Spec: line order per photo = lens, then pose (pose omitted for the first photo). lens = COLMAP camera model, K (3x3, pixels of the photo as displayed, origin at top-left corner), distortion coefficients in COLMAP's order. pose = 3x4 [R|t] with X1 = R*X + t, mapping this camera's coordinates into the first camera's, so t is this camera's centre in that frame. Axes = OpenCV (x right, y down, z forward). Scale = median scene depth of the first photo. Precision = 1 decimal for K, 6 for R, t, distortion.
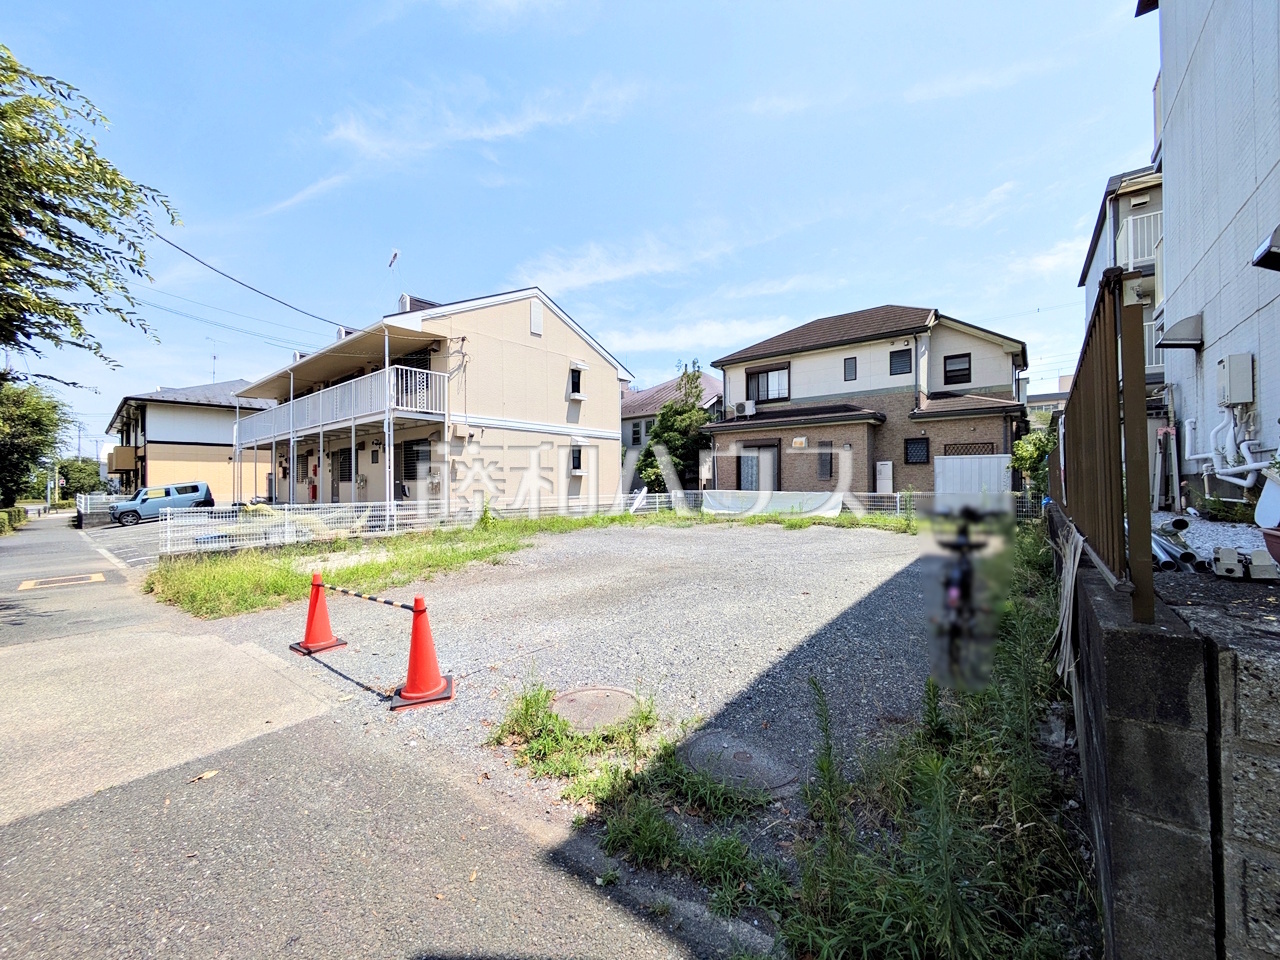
lens RADIAL K [[506.9, 0, 640.8], [0, 506.9, 482.5], [0, 0, 1]] dist [-0.004544, 0.002998]
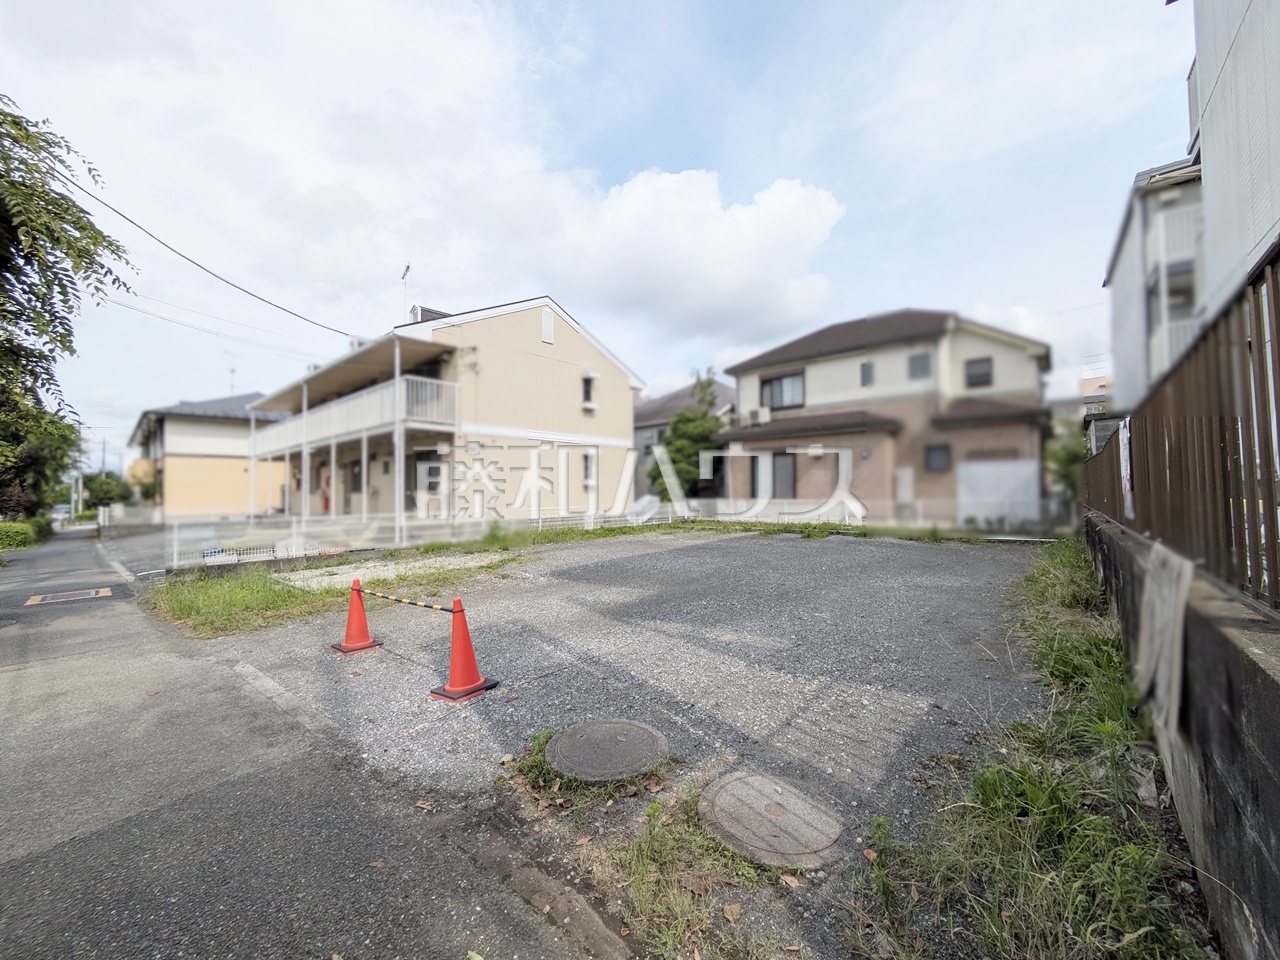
lens RADIAL K [[506.9, 0, 640.8], [0, 506.9, 482.5], [0, 0, 1]] dist [-0.004544, 0.002998]
pose [[0.999692, -0.006421, -0.023955, -0.001159], [0.006020, 0.999841, -0.016771, -0.001852], [0.024059, 0.016622, 0.999572, 0.017856]]
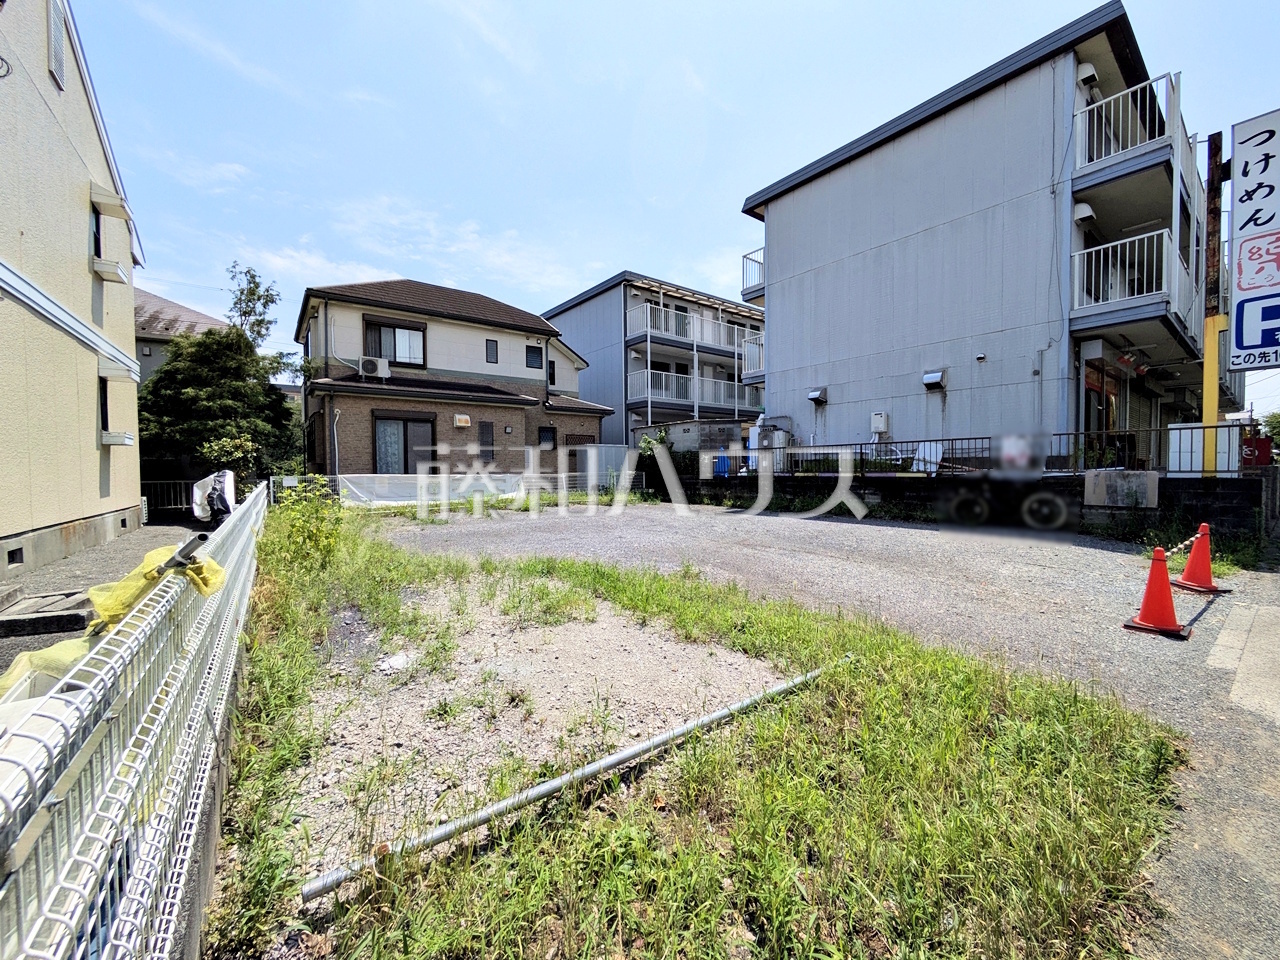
lens RADIAL K [[506.9, 0, 640.8], [0, 506.9, 482.5], [0, 0, 1]] dist [-0.004544, 0.002998]
pose [[0.252929, -0.021790, 0.967239, -0.520967], [0.001607, 0.999754, 0.022102, 0.013261], [-0.967483, -0.004036, 0.252902, 0.500157]]
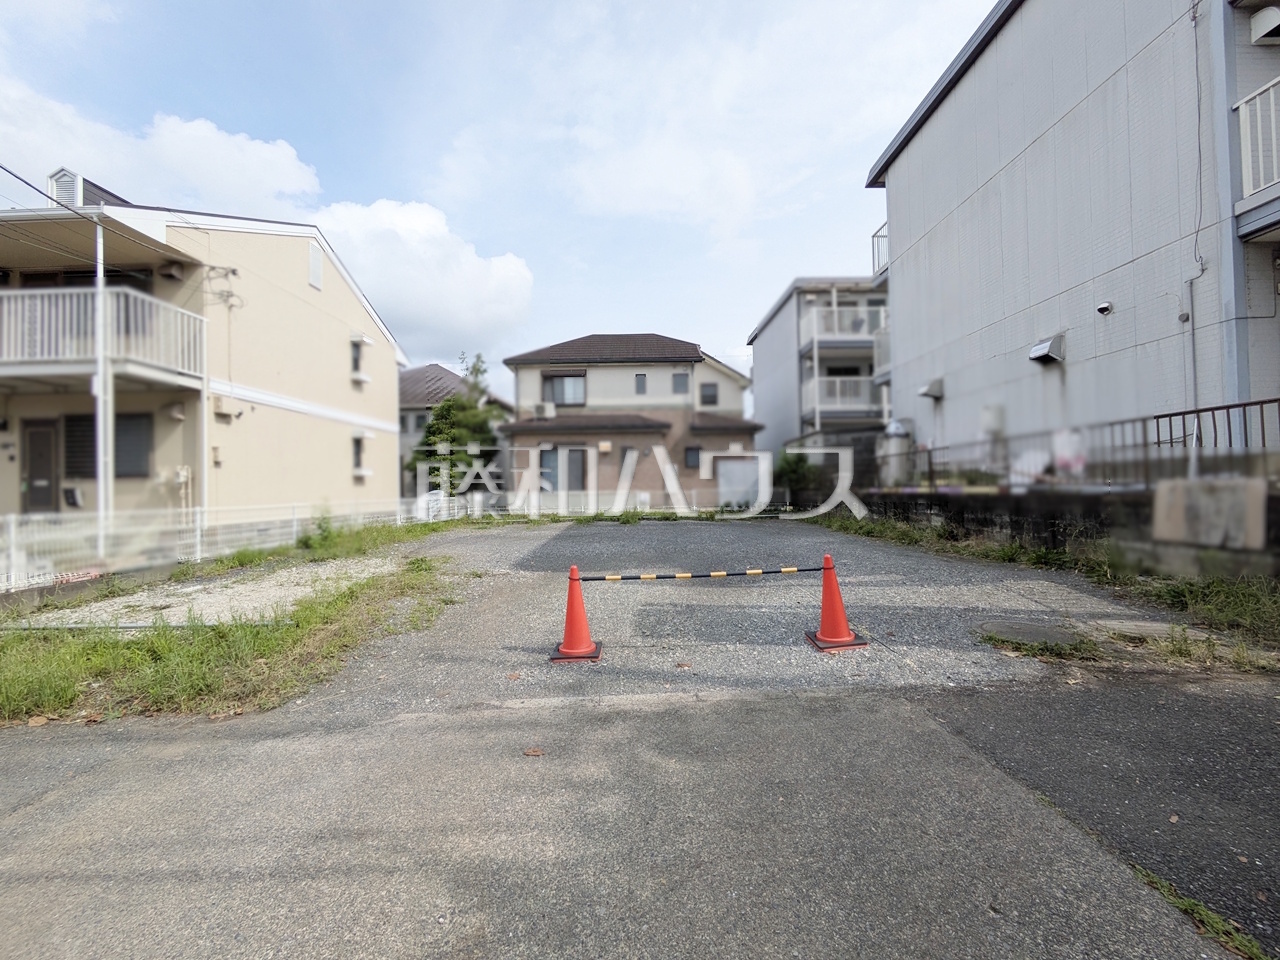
lens RADIAL K [[506.9, 0, 640.8], [0, 506.9, 482.5], [0, 0, 1]] dist [-0.004544, 0.002998]
pose [[0.779607, 0.000563, 0.626269, -0.327352], [0.010724, 0.999841, -0.014248, 0.015569], [-0.626177, 0.017824, 0.779477, 0.120925]]
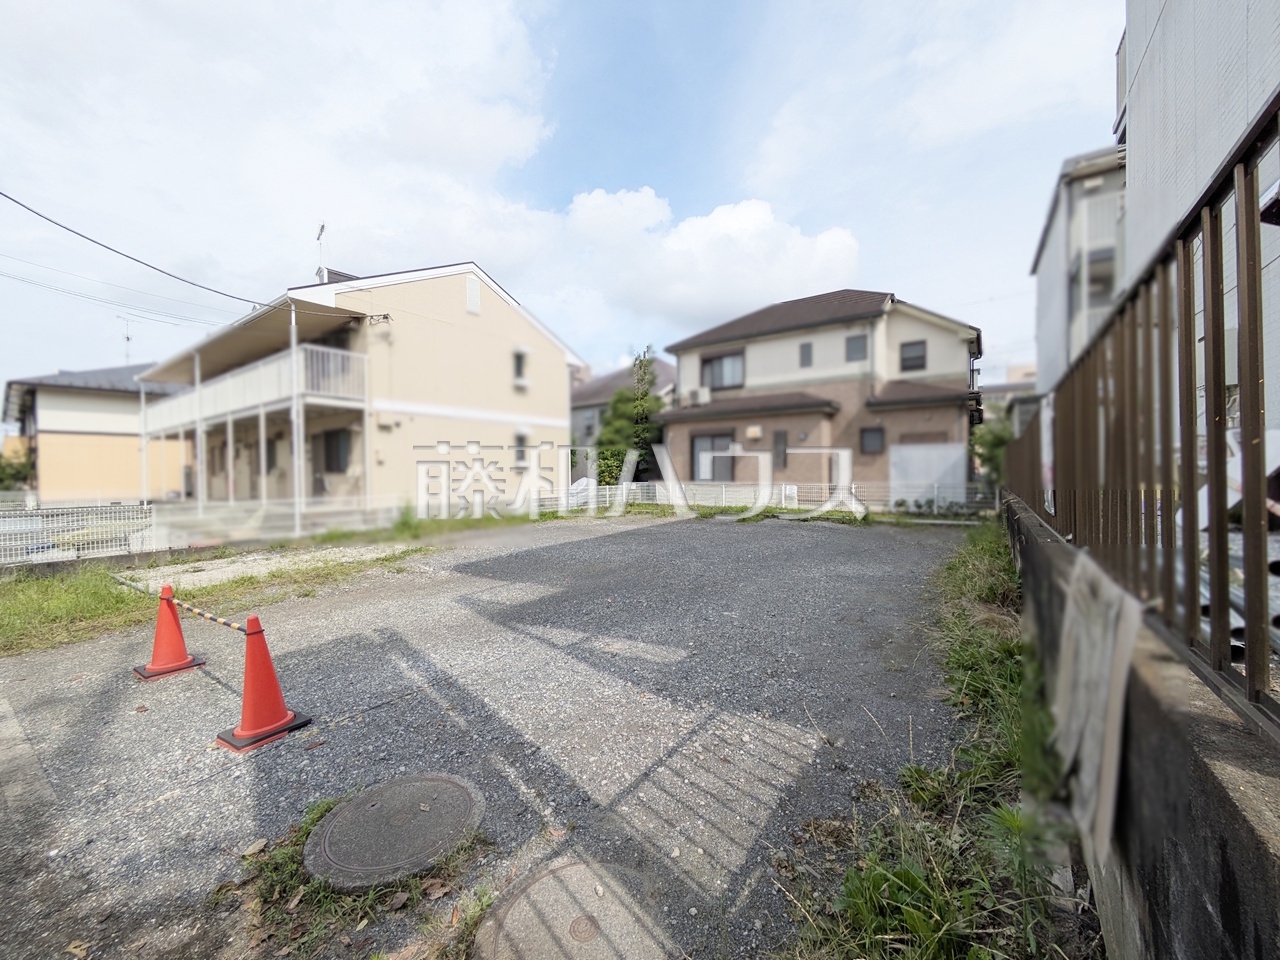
lens RADIAL K [[506.9, 0, 640.8], [0, 506.9, 482.5], [0, 0, 1]] dist [-0.004544, 0.002998]
pose [[0.997762, -0.006597, 0.066535, 0.037835], [0.005224, 0.999770, 0.020790, -0.004390], [-0.066657, -0.020396, 0.997567, 0.061487]]
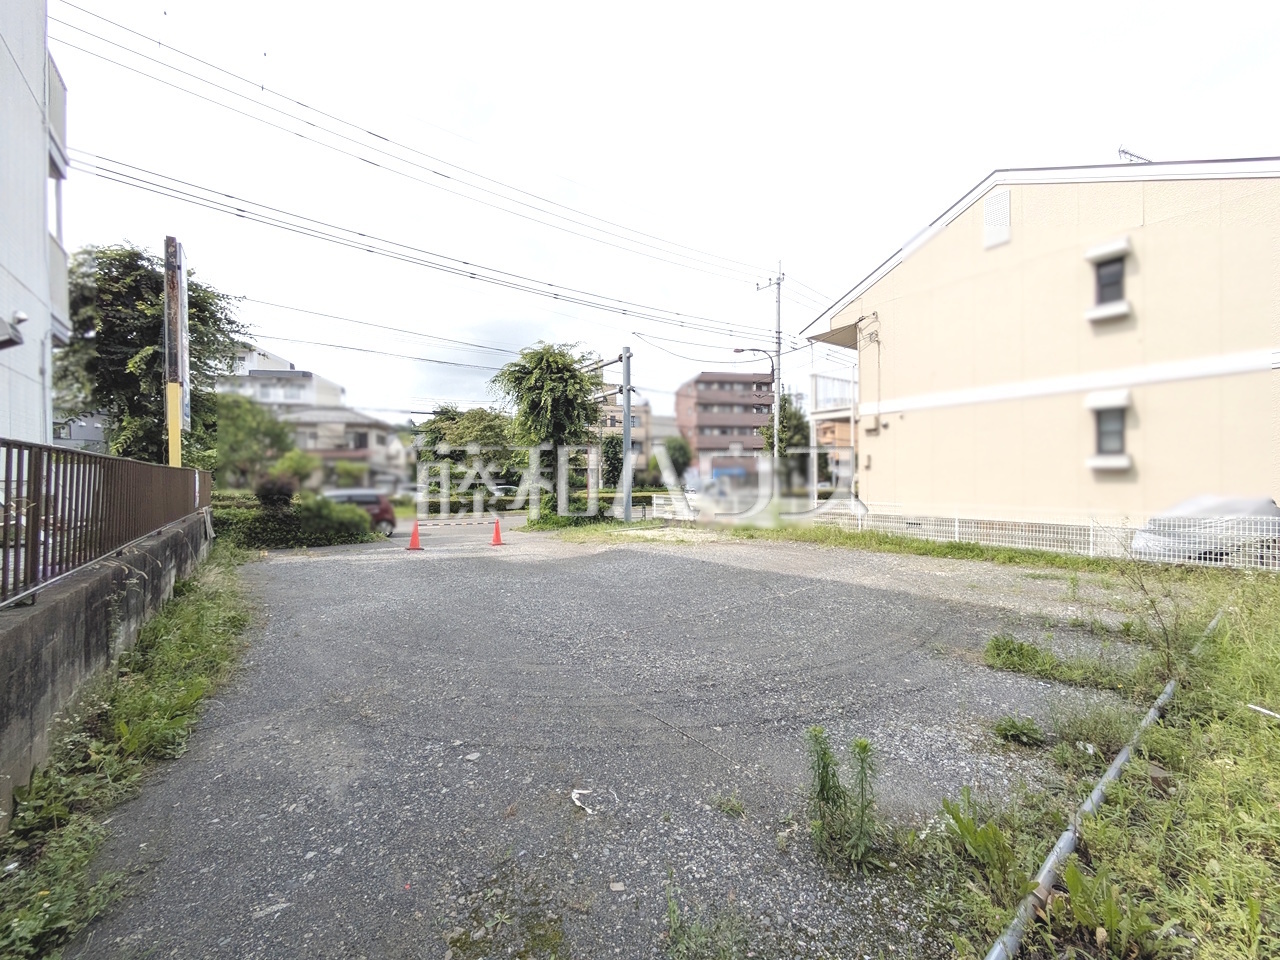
lens RADIAL K [[512.9, 0, 633.1], [0, 512.9, 480.2], [0, 0, 1]] dist [0.000274, 0.000418]
pose [[-0.269615, -0.000496, -0.962968, 0.576918], [0.003187, 0.999994, -0.001407, -0.002005], [0.962963, -0.003448, -0.269612, 0.799617]]
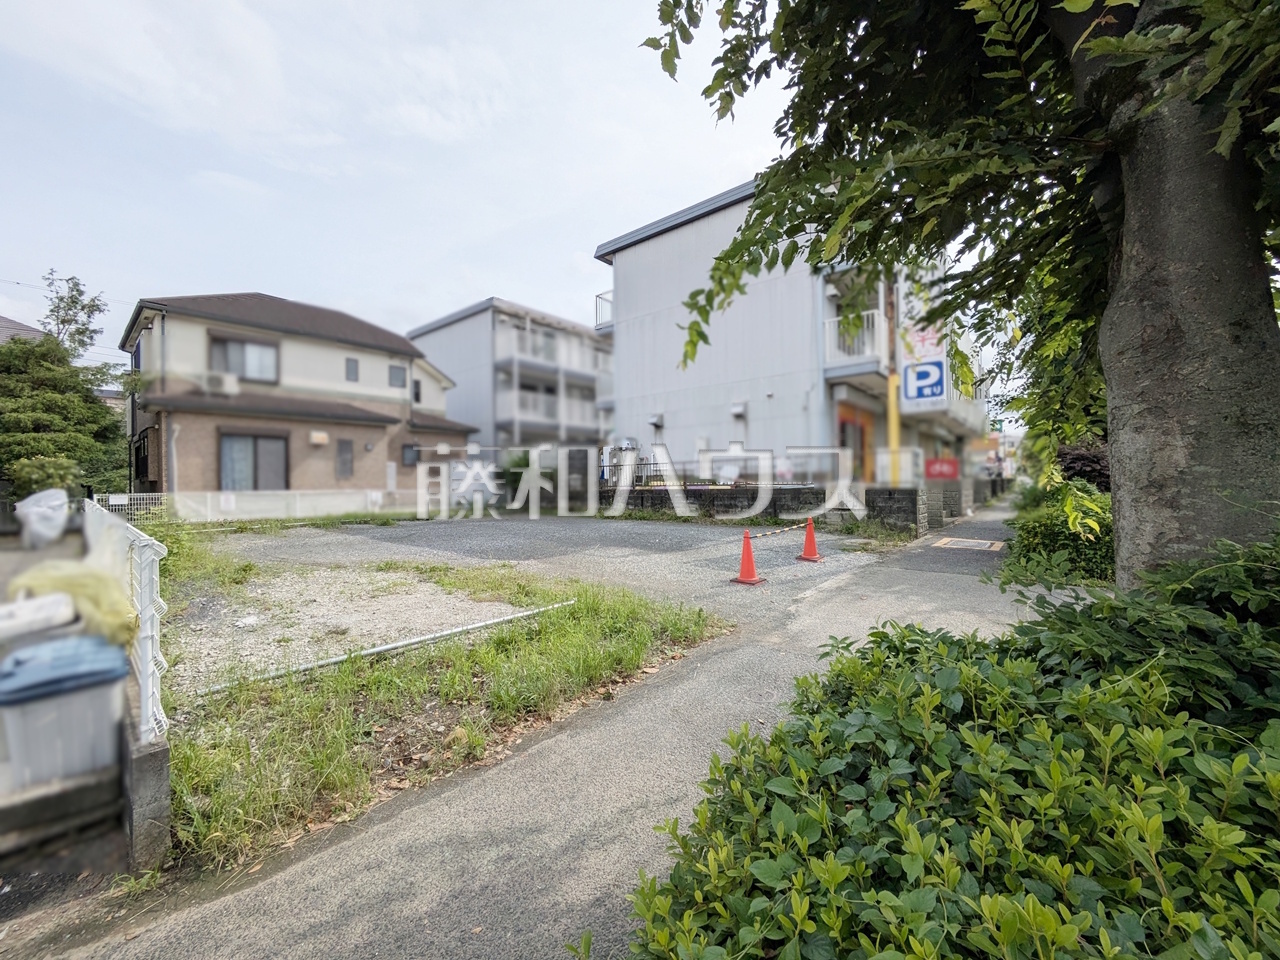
lens RADIAL K [[506.9, 0, 640.8], [0, 506.9, 482.5], [0, 0, 1]] dist [-0.004544, 0.002998]
pose [[0.037996, 0.006709, 0.999255, -0.625396], [0.009315, 0.999932, -0.007068, 0.015737], [-0.999234, 0.009577, 0.037931, 0.415387]]
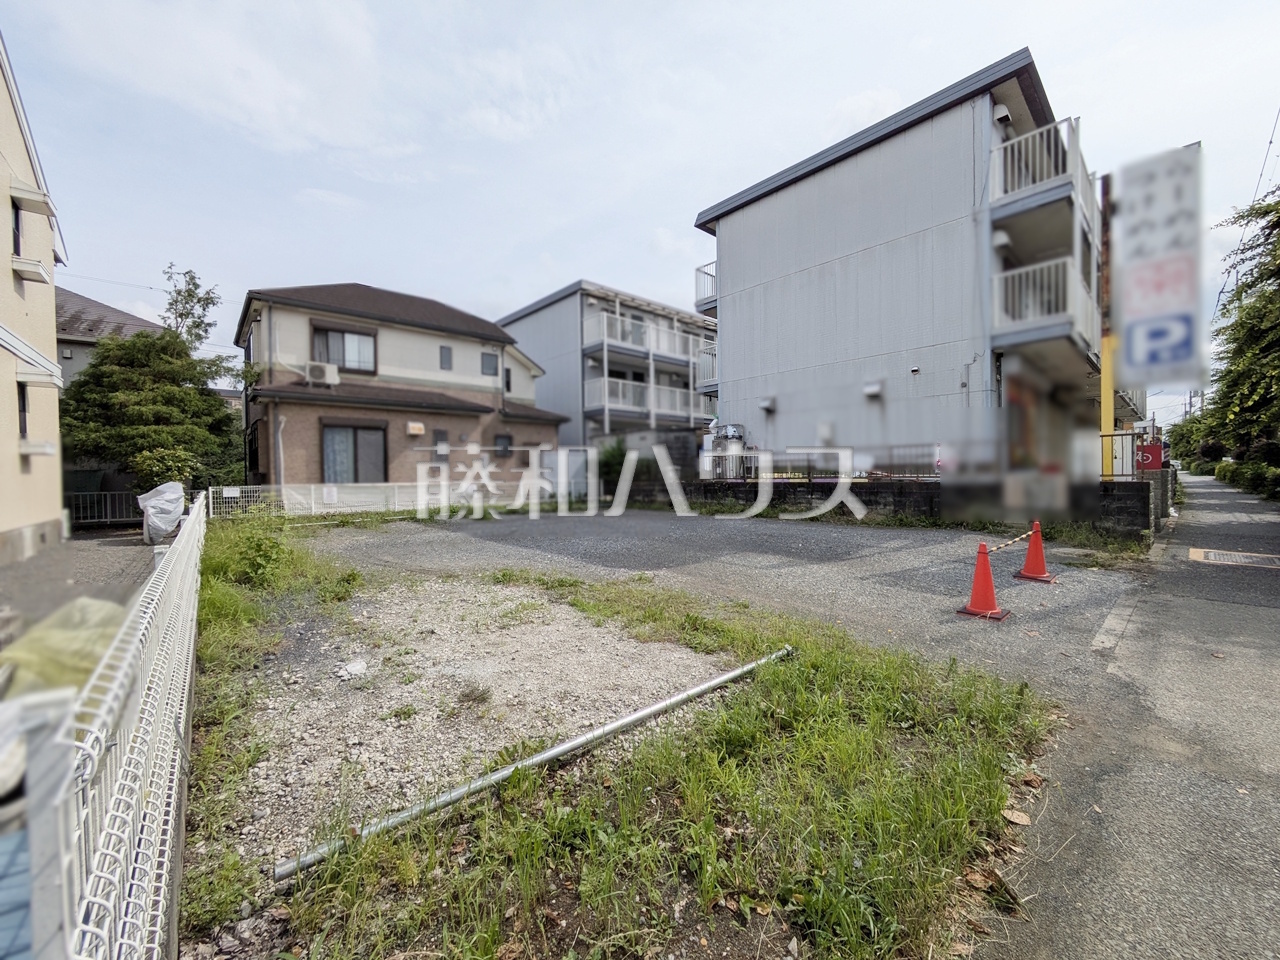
lens RADIAL K [[506.9, 0, 640.8], [0, 506.9, 482.5], [0, 0, 1]] dist [-0.004544, 0.002998]
pose [[0.173515, -0.010844, 0.984772, -0.533661], [0.008520, 0.999918, 0.009510, 0.012520], [-0.984794, 0.006740, 0.173593, 0.493972]]
